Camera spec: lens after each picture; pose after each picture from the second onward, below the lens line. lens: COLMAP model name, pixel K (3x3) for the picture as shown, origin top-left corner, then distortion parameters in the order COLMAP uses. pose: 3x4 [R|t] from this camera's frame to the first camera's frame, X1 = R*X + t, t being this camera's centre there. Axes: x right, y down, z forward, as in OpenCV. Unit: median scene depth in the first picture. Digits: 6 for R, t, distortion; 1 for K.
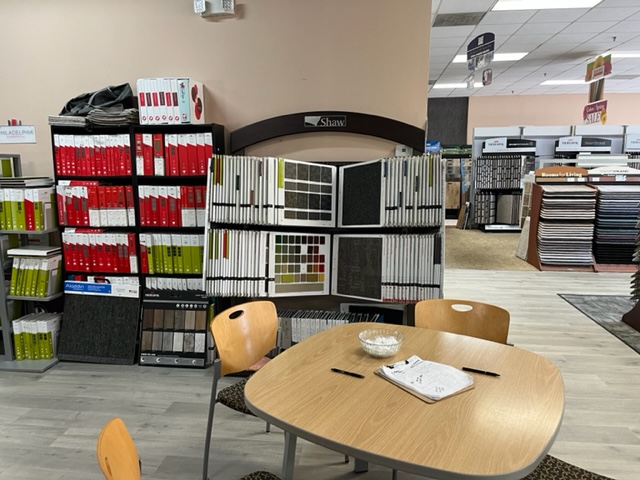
lens RADIAL K [[486.8, 0, 320.0], [0, 486.8, 240.0], [0, 0, 1]] dist [0.040246, -0.001060]
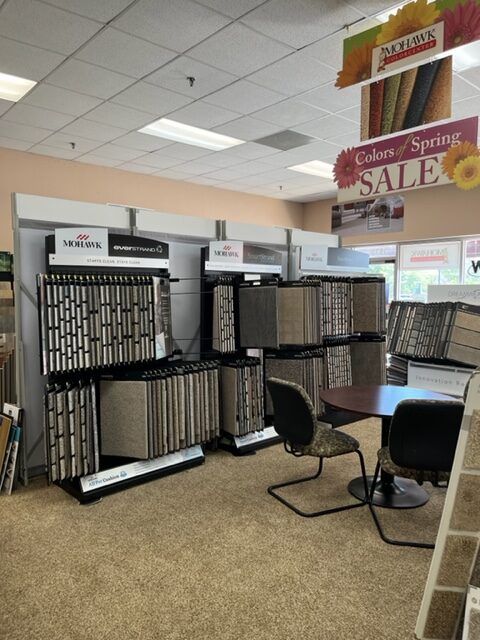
lens RADIAL K [[480.0, 0, 240.0], [0, 480.0, 320.0], [0, 0, 1]] dist [0.041939, -0.056721]
pose [[0.665699, -0.041392, 0.745072, 0.166969], [0.109465, 0.993076, -0.042635, -0.111490], [-0.738148, 0.109941, 0.665621, 0.683748]]
